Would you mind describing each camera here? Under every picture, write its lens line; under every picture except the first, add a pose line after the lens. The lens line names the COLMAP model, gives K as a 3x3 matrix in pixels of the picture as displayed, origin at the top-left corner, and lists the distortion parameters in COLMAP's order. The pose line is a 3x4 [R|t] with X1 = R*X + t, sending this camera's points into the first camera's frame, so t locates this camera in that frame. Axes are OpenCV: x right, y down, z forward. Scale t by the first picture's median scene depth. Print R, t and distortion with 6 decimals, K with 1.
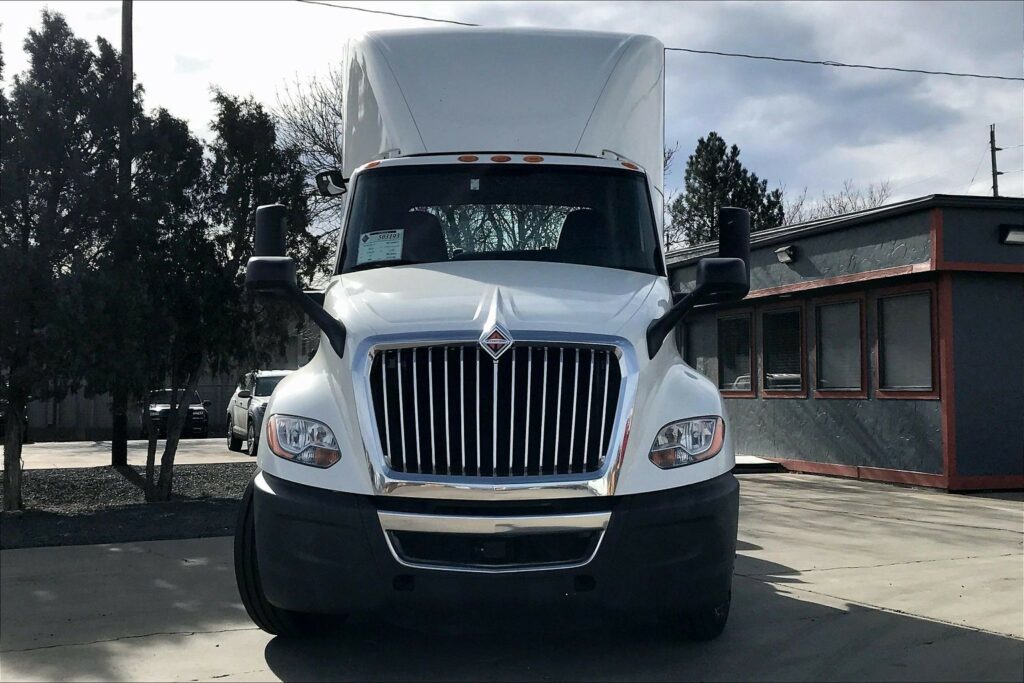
lens RADIAL K [[1239.7, 0, 512.0], [0, 1239.7, 341.5], [0, 0, 1]] dist [-0.009039, -0.022912]
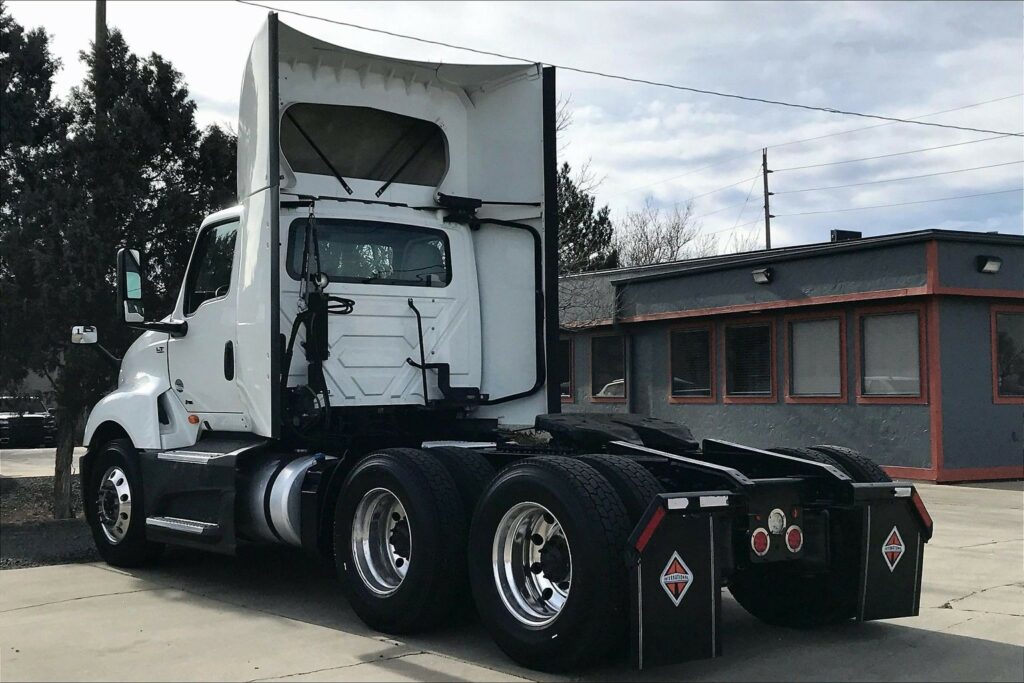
lens RADIAL K [[1239.7, 0, 512.0], [0, 1239.7, 341.5], [0, 0, 1]] dist [-0.009039, -0.022912]
pose [[0.980572, 0.006220, 0.196060, -0.223037], [-0.005178, 0.999970, -0.005824, -0.002801], [-0.196090, 0.004696, 0.980575, -0.058772]]
